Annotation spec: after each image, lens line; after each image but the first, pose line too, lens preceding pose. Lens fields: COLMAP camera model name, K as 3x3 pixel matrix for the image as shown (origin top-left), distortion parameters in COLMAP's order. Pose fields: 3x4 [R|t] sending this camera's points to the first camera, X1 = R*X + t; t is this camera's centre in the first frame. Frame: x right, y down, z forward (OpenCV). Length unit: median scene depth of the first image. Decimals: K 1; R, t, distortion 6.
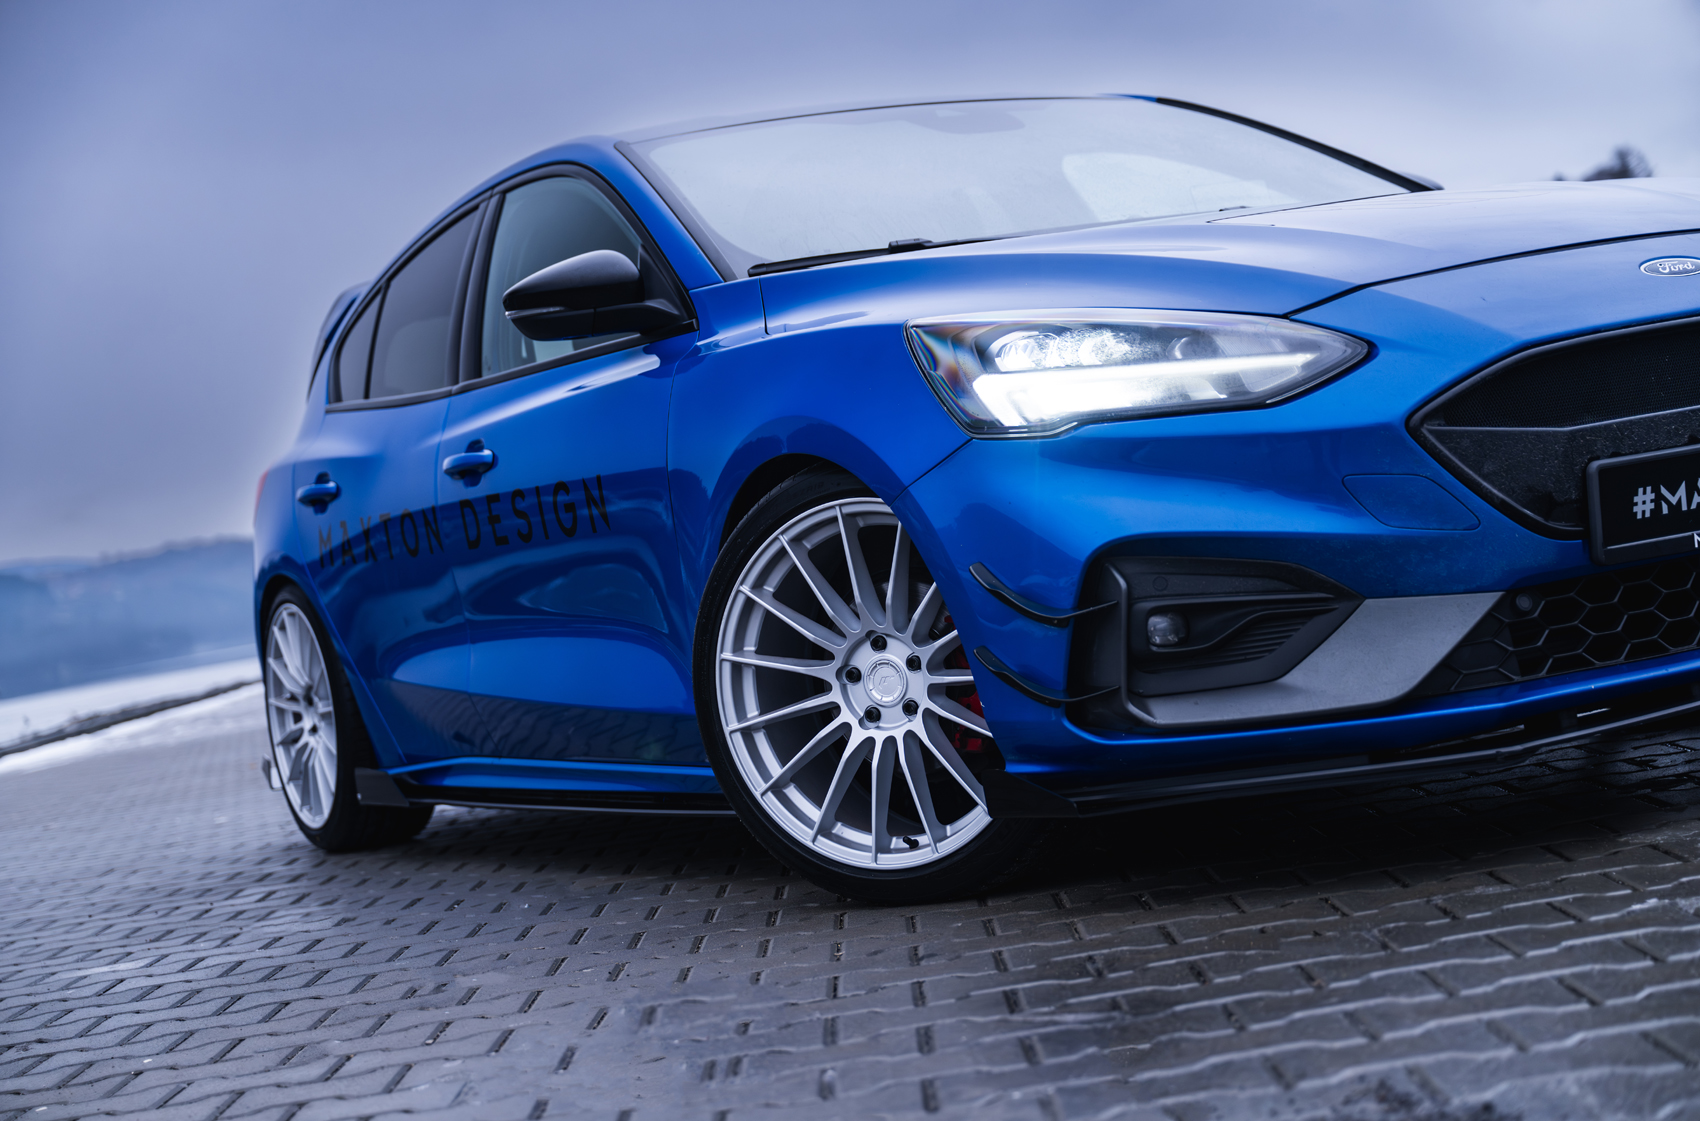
lens RADIAL K [[2700.4, 0, 850.0], [0, 2700.4, 560.5], [0, 0, 1]] dist [-0.027024, -0.025948]
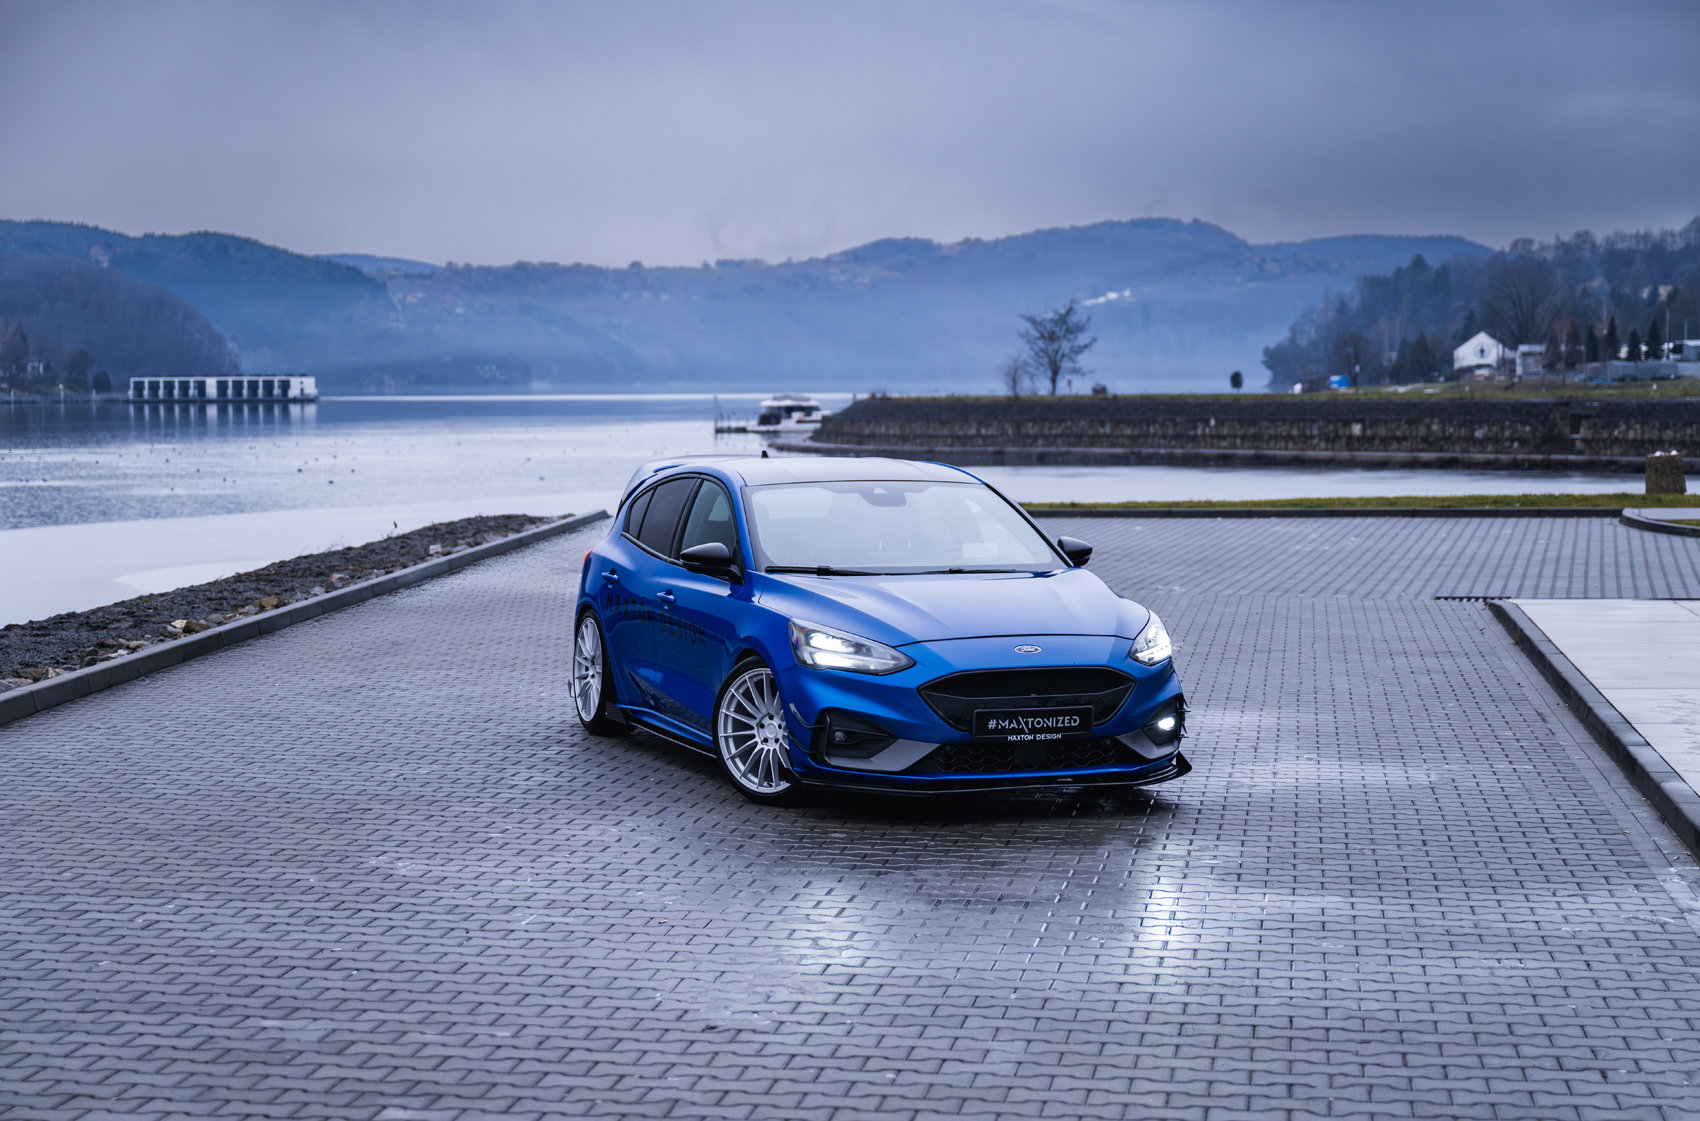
lens RADIAL K [[3113.9, 0, 850.0], [0, 3113.9, 560.5], [0, 0, 1]] dist [-0.012765, -0.068479]
pose [[0.977023, 0.171529, -0.126507, 0.497914], [-0.163142, 0.983824, 0.073998, -0.405798], [0.137154, -0.051659, 0.989202, -2.365459]]
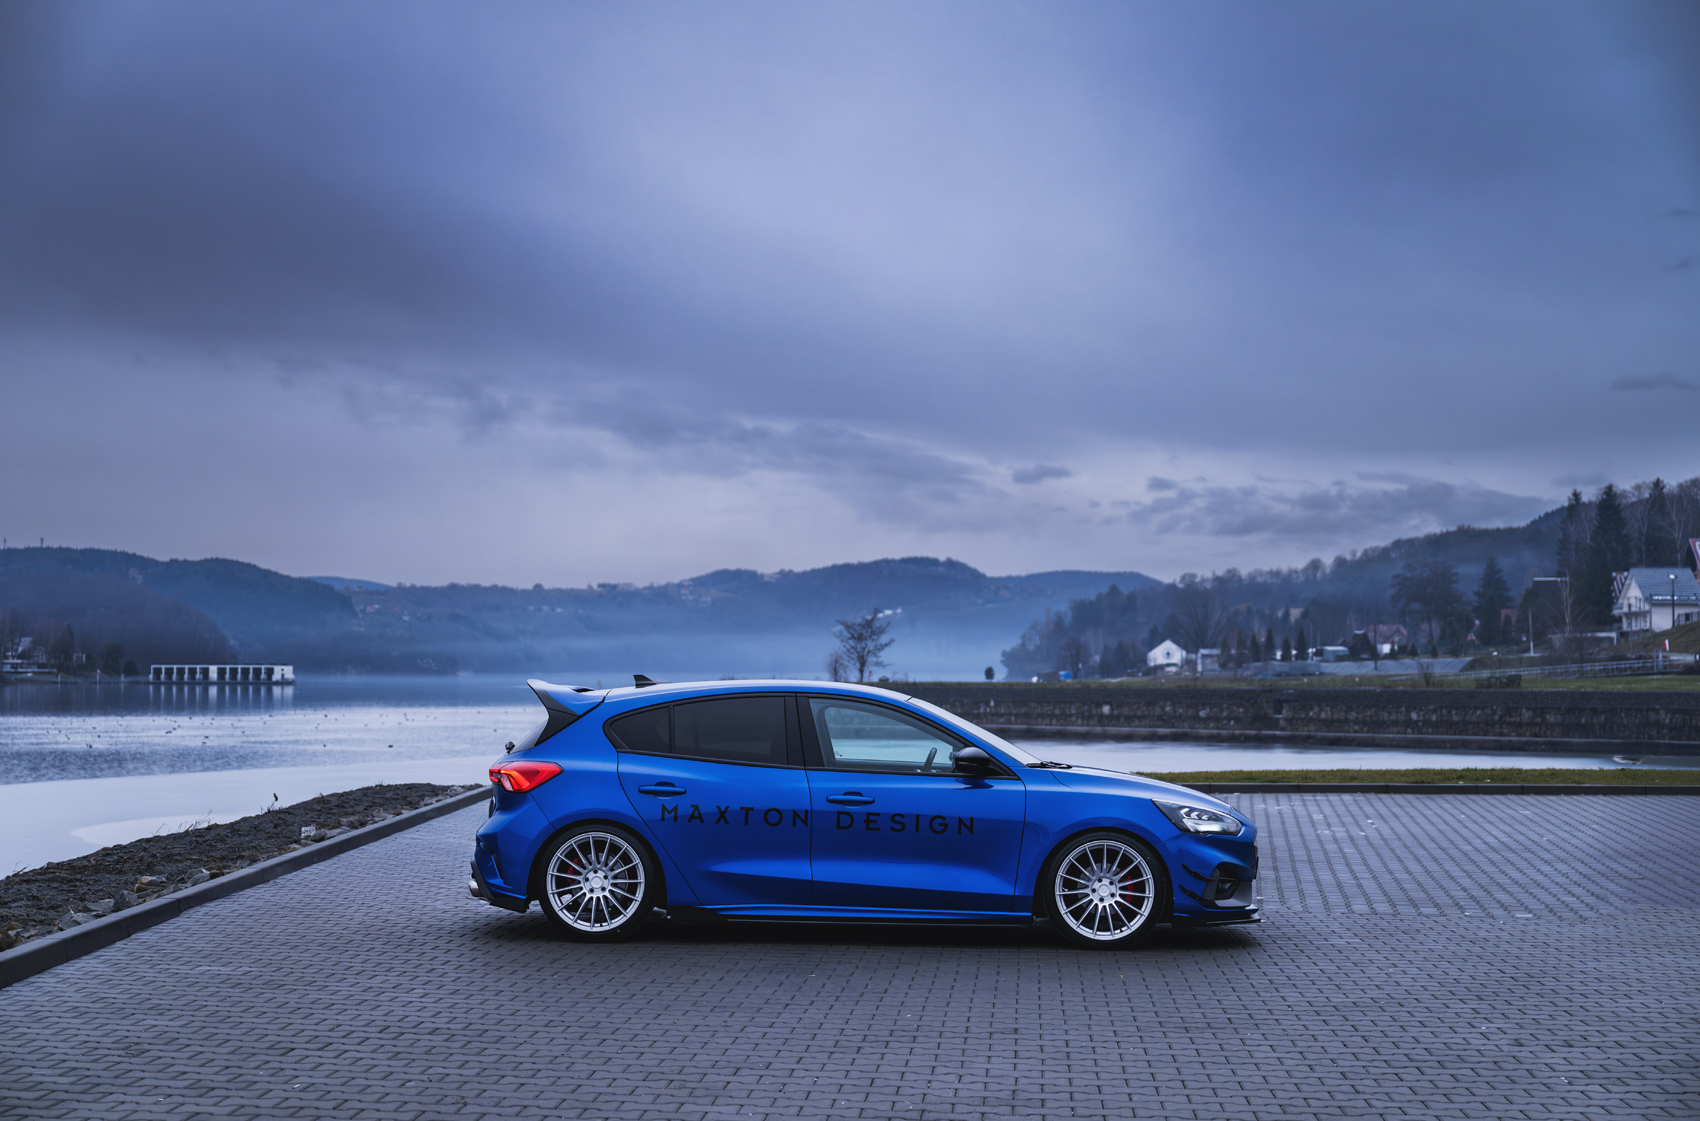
lens RADIAL K [[2119.0, 0, 850.0], [0, 2119.0, 560.5], [0, 0, 1]] dist [0.004670, 0.027307]
pose [[0.983148, 0.169721, -0.067927, 0.407827], [-0.173308, 0.983551, -0.050910, -0.380444], [0.058169, 0.061824, 0.996391, -1.951090]]
